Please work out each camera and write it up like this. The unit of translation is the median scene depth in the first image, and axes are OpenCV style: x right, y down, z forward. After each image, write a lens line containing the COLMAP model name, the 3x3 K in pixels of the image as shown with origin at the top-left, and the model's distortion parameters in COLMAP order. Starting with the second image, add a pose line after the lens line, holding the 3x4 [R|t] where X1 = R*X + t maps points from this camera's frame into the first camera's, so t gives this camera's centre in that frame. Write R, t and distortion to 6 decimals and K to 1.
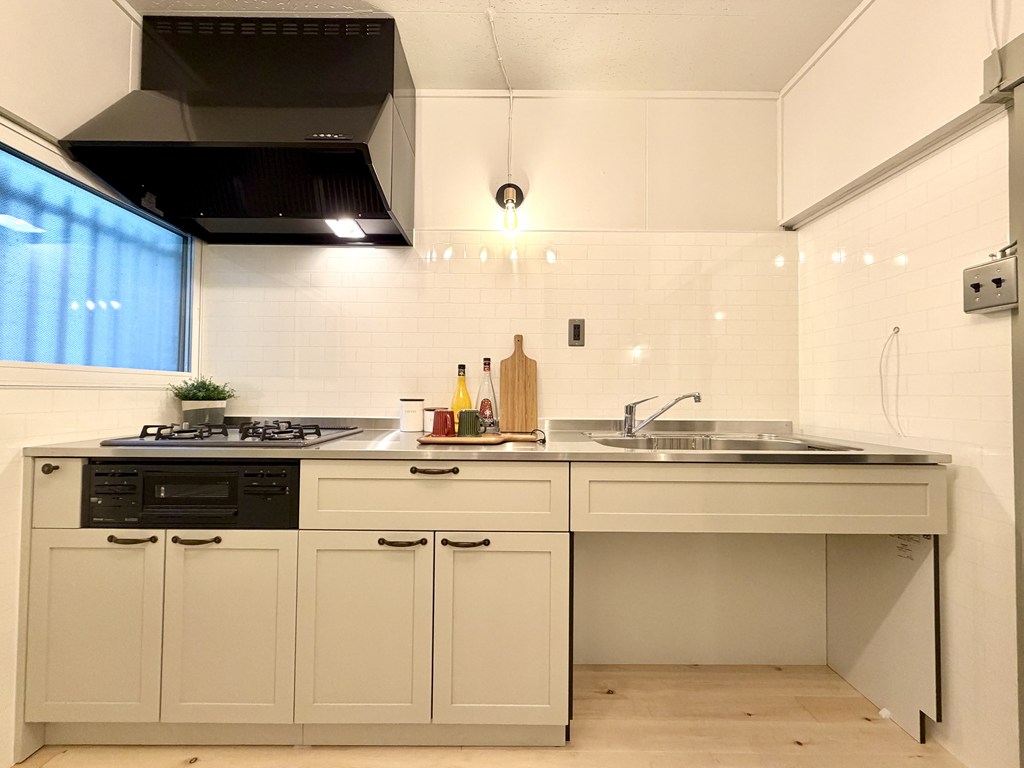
lens RADIAL K [[406.8, 0, 507.8], [0, 406.8, 384.5], [0, 0, 1]] dist [0.002345, 0.000346]
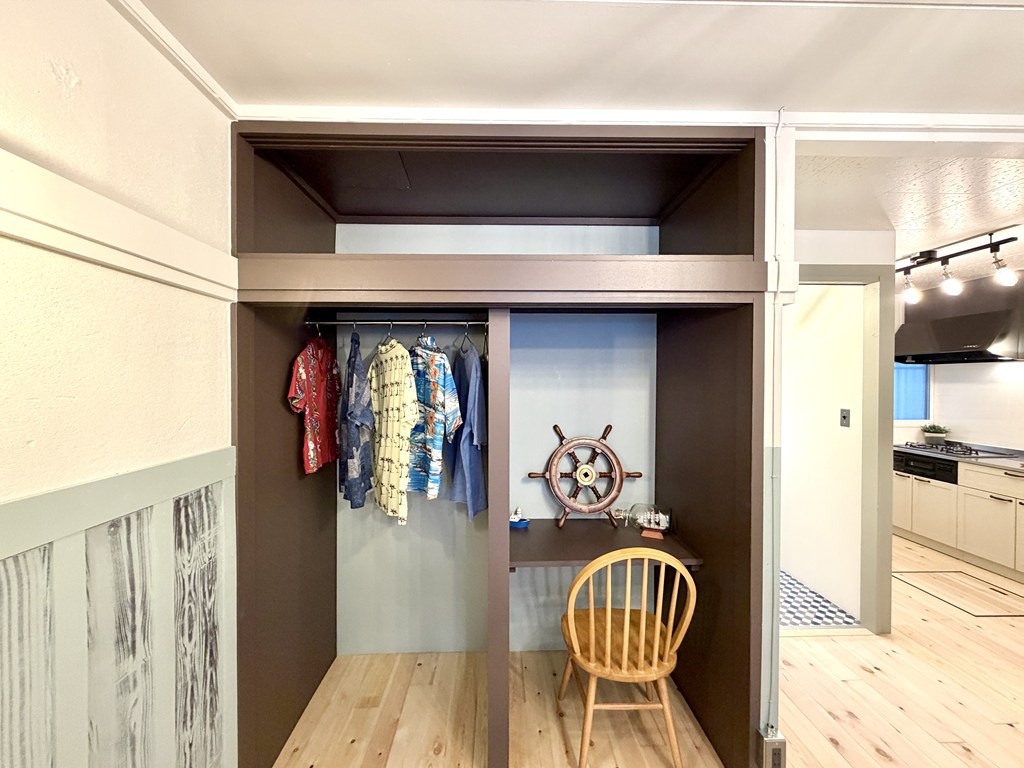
lens RADIAL K [[406.8, 0, 507.8], [0, 406.8, 384.5], [0, 0, 1]] dist [0.002345, 0.000346]
pose [[0.010772, -0.000631, -0.999942, 2.219091], [0.024718, 0.999694, -0.000365, -0.415011], [0.999636, -0.024713, 0.010785, -2.094989]]
